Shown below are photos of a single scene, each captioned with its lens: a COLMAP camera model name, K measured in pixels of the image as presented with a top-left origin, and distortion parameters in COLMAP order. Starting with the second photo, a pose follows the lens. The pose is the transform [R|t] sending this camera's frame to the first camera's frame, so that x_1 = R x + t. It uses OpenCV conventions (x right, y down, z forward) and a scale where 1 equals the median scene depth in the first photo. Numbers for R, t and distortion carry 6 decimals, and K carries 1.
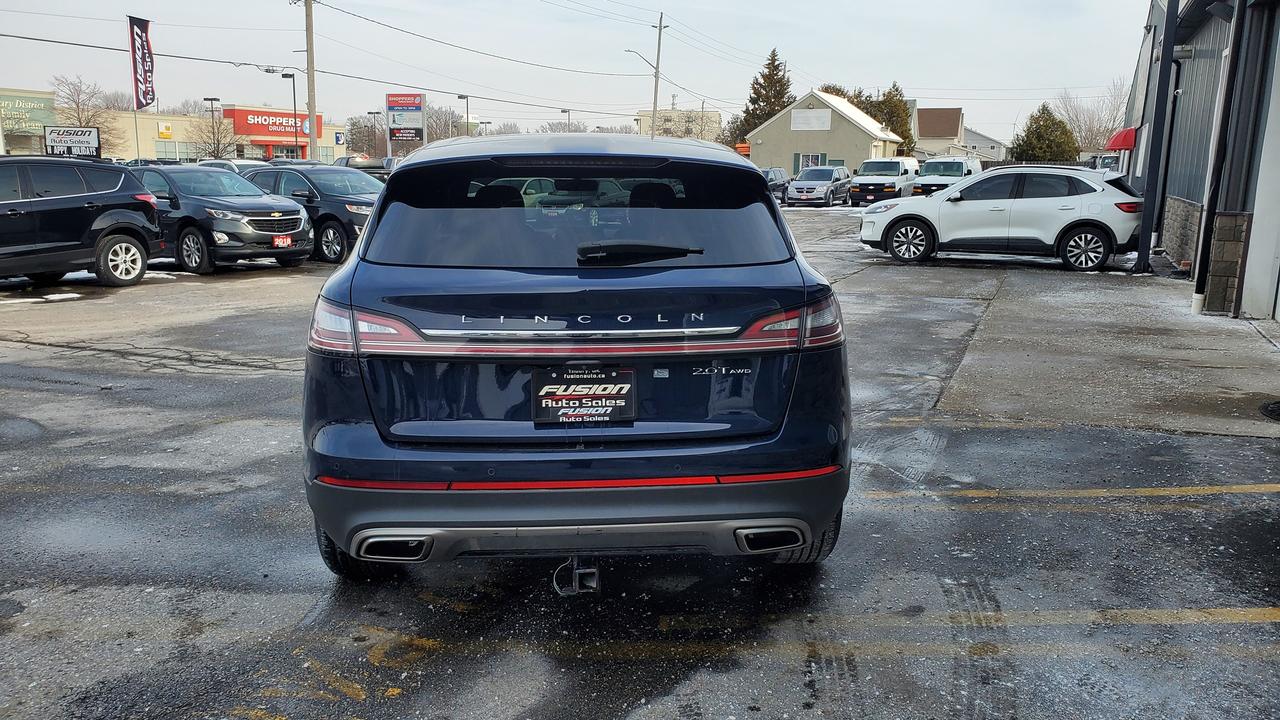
lens RADIAL K [[994.3, 0, 636.3], [0, 994.3, 363.1], [0, 0, 1]] dist [0.005951, -0.001111]
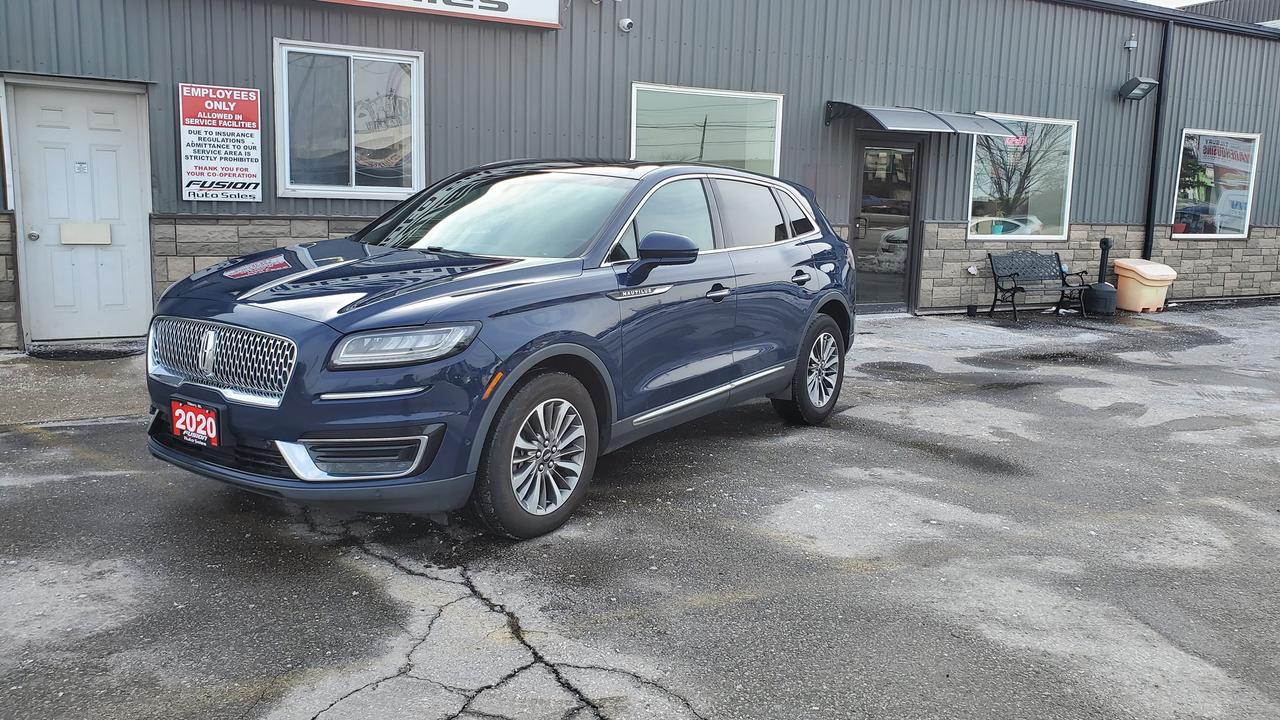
lens RADIAL K [[994.3, 0, 636.3], [0, 994.3, 363.1], [0, 0, 1]] dist [0.005951, -0.001111]
pose [[-0.787507, -0.134985, 0.601341, -0.405961], [0.082241, 0.943977, 0.319600, -0.178535], [-0.610794, 0.301142, -0.732287, 0.925940]]
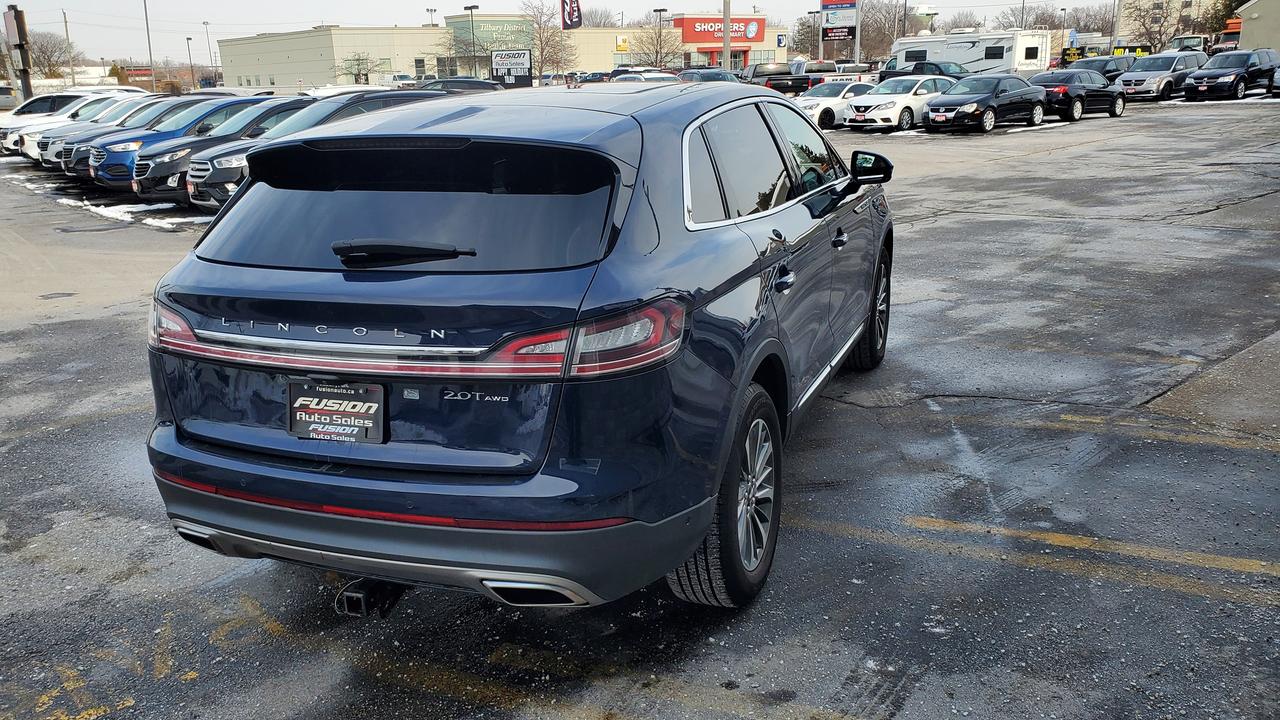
lens RADIAL K [[979.8, 0, 641.8], [0, 979.8, 378.8], [0, 0, 1]] dist [0.005634, 0.004567]
pose [[0.902553, 0.086637, -0.421772, 0.167171], [-0.036803, 0.991485, 0.124909, -0.034637], [0.429003, -0.097215, 0.898057, 0.091048]]
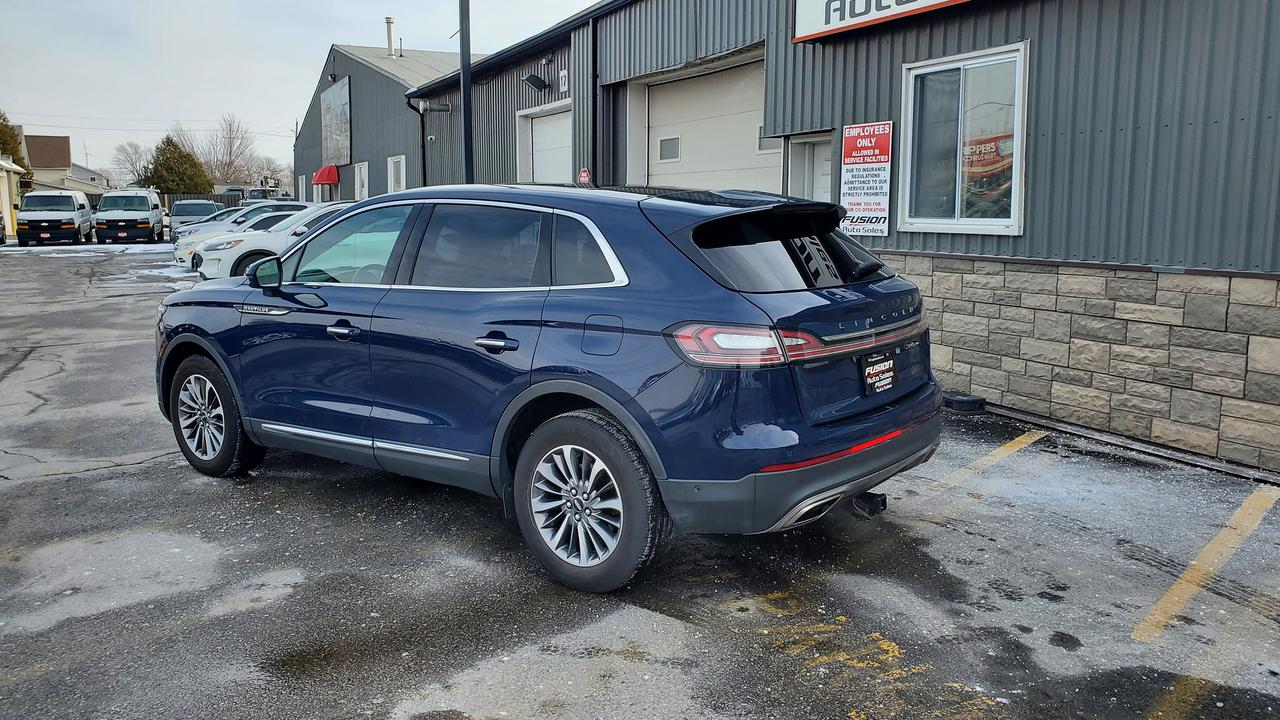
lens RADIAL K [[1007.6, 0, 642.6], [0, 1007.6, 351.4], [0, 0, 1]] dist [-0.021790, 0.048880]
pose [[0.657433, -0.118150, 0.744193, -0.386664], [0.150830, 0.988277, 0.023655, -0.023461], [-0.738263, 0.096695, 0.667546, 0.082741]]
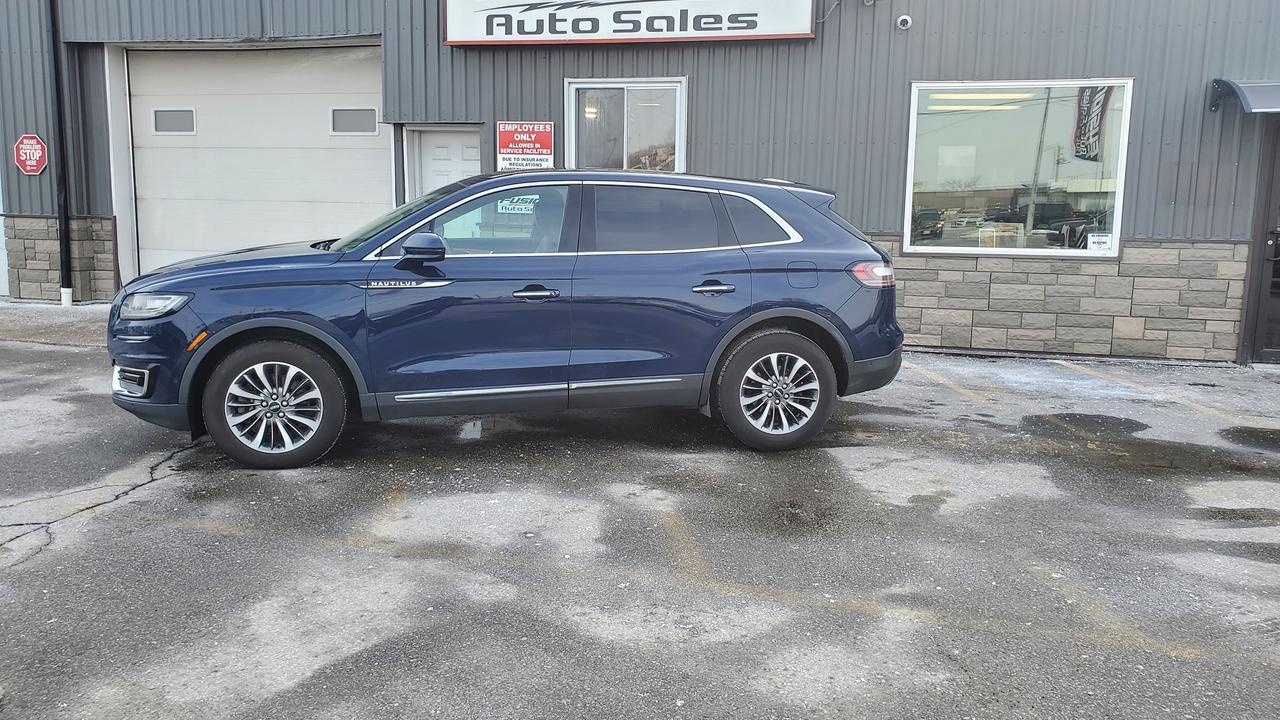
lens RADIAL K [[979.8, 0, 641.8], [0, 979.8, 378.8], [0, 0, 1]] dist [0.005634, 0.004567]
pose [[-0.138054, -0.193390, 0.971361, -0.661202], [0.171576, 0.961254, 0.215763, -0.104211], [-0.975450, 0.196449, -0.099523, 0.512647]]
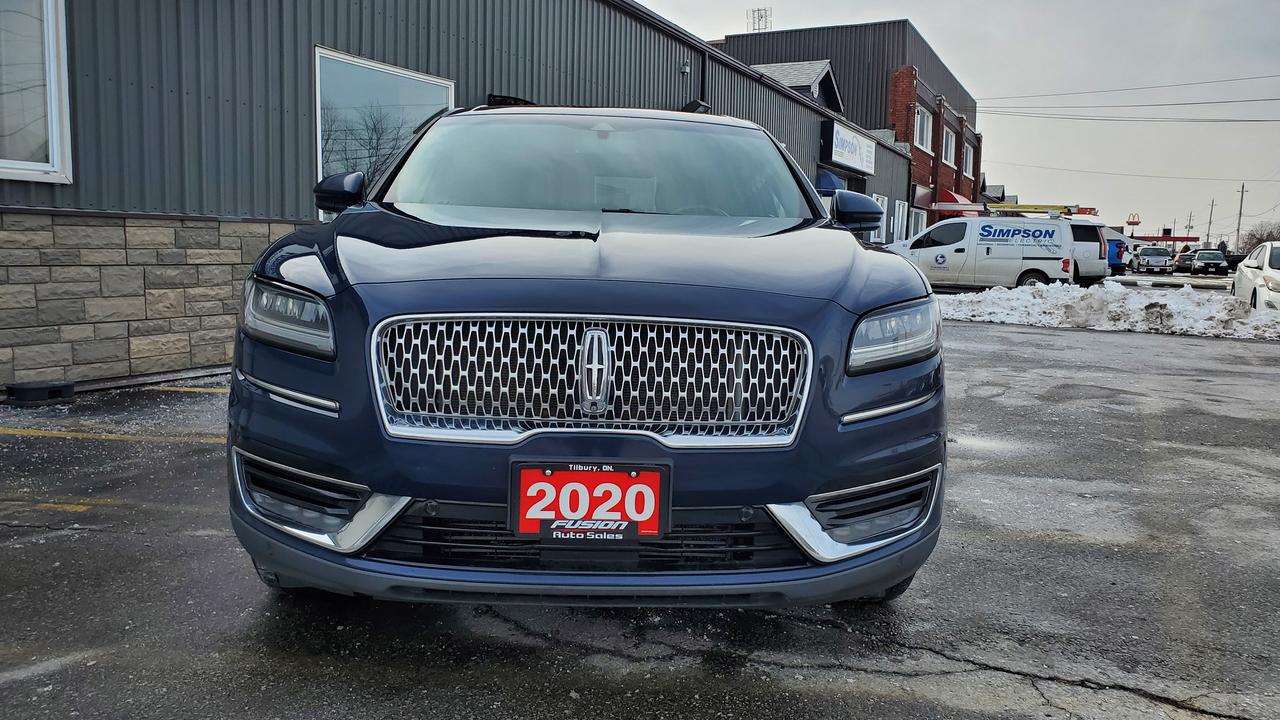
lens RADIAL K [[1023.4, 0, 625.7], [0, 1023.4, 378.0], [0, 0, 1]] dist [-0.071575, 0.155334]
pose [[-0.998607, -0.039100, 0.035437, -0.058397], [-0.025871, 0.948058, 0.317043, -0.139026], [-0.045993, 0.315685, -0.947749, 0.946613]]
